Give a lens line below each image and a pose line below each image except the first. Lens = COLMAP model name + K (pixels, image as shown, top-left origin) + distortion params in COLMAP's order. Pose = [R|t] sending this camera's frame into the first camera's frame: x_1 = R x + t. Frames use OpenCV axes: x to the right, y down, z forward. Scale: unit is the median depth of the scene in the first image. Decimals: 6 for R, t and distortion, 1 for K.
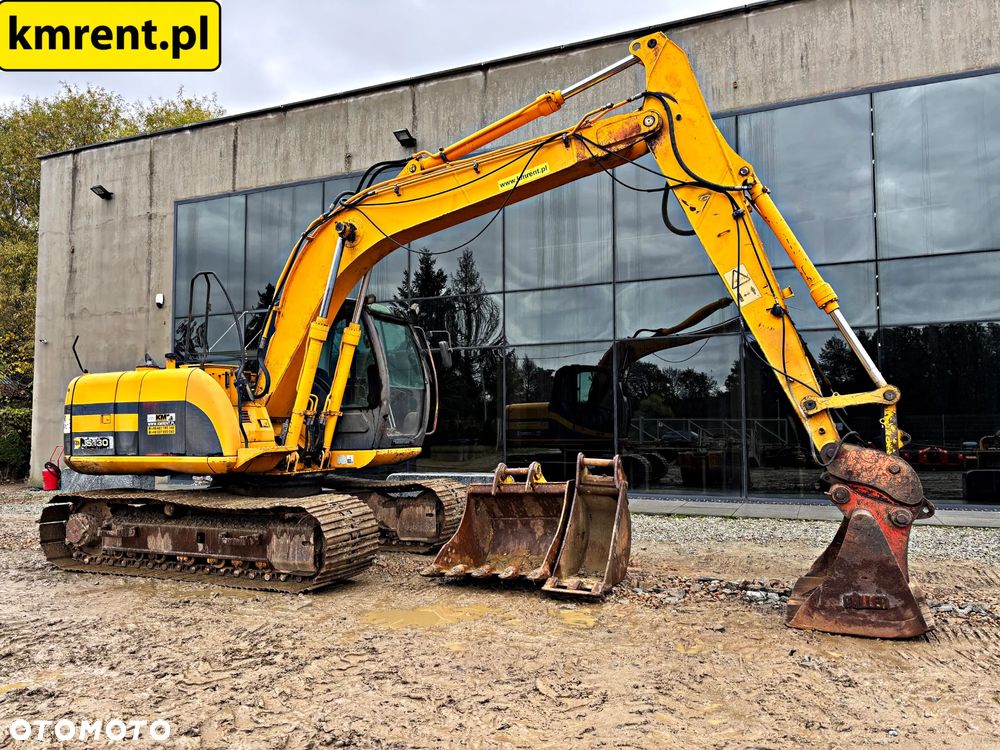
lens RADIAL K [[758.5, 0, 498.2], [0, 758.5, 377.7], [0, 0, 1]] dist [0.025200, -0.004347]
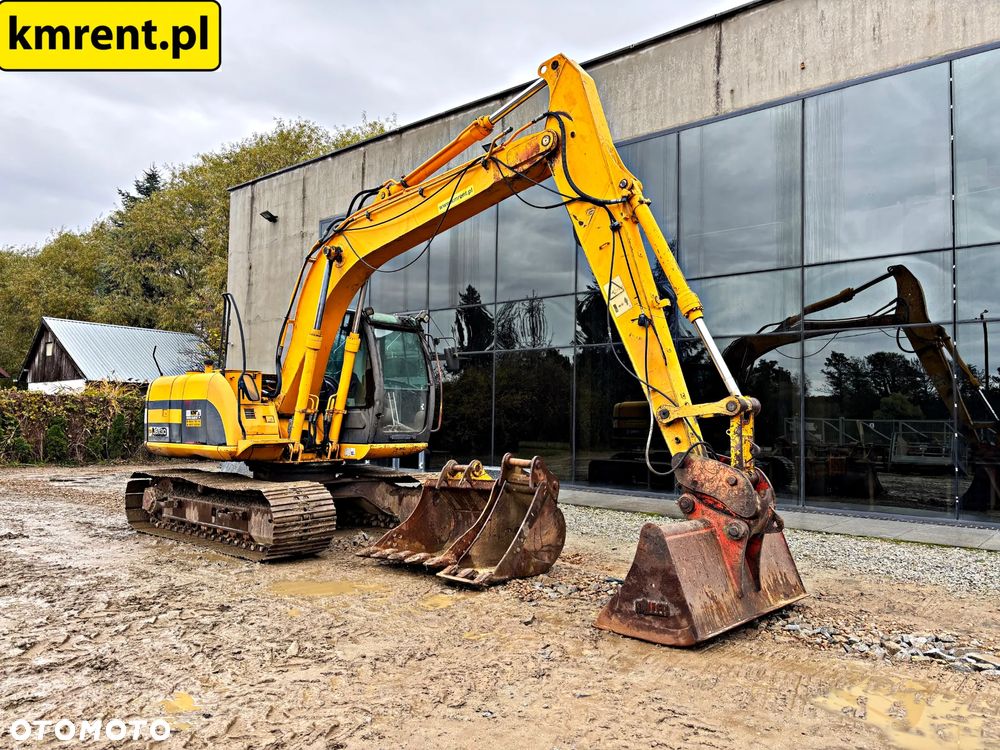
lens RADIAL K [[755.6, 0, 489.8], [0, 755.6, 380.7], [0, 0, 1]] dist [0.049376, -0.051991]
pose [[0.952177, 0.005598, -0.305495, 0.373032], [-0.001375, 0.999901, 0.014037, -0.016981], [0.305544, -0.012946, 0.952090, -0.022490]]
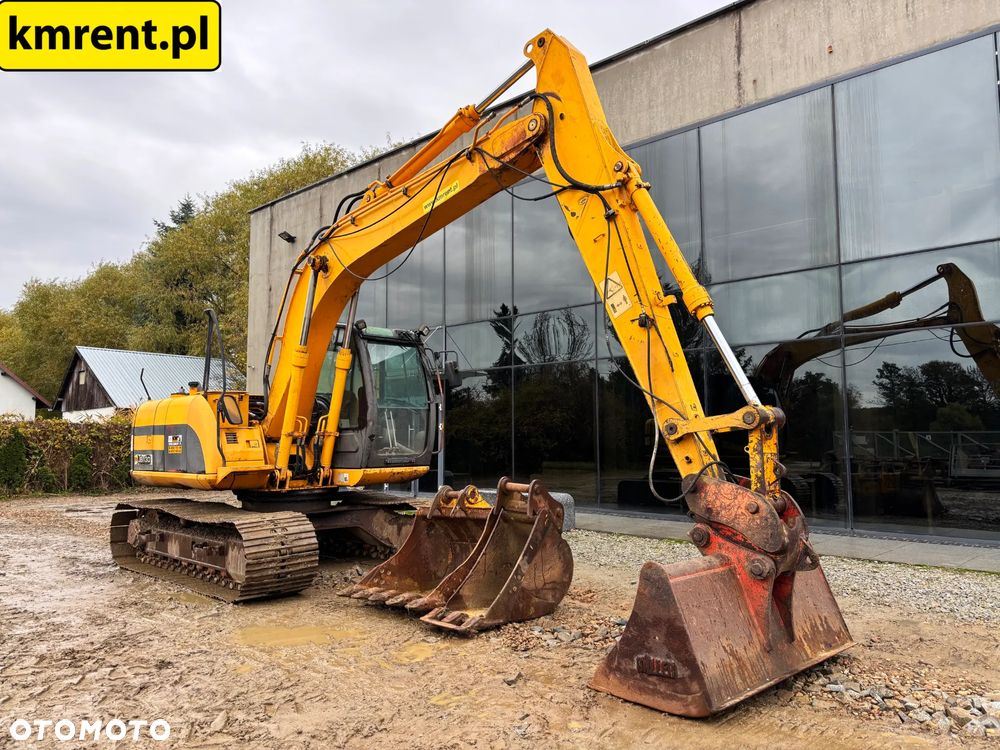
lens RADIAL K [[755.1, 0, 489.7], [0, 755.1, 367.8], [0, 0, 1]] dist [0.050594, -0.054412]
pose [[0.933639, -0.031351, -0.356840, 0.395497], [0.022209, 0.999312, -0.029691, -0.009536], [0.357525, 0.019795, 0.933694, 0.094011]]
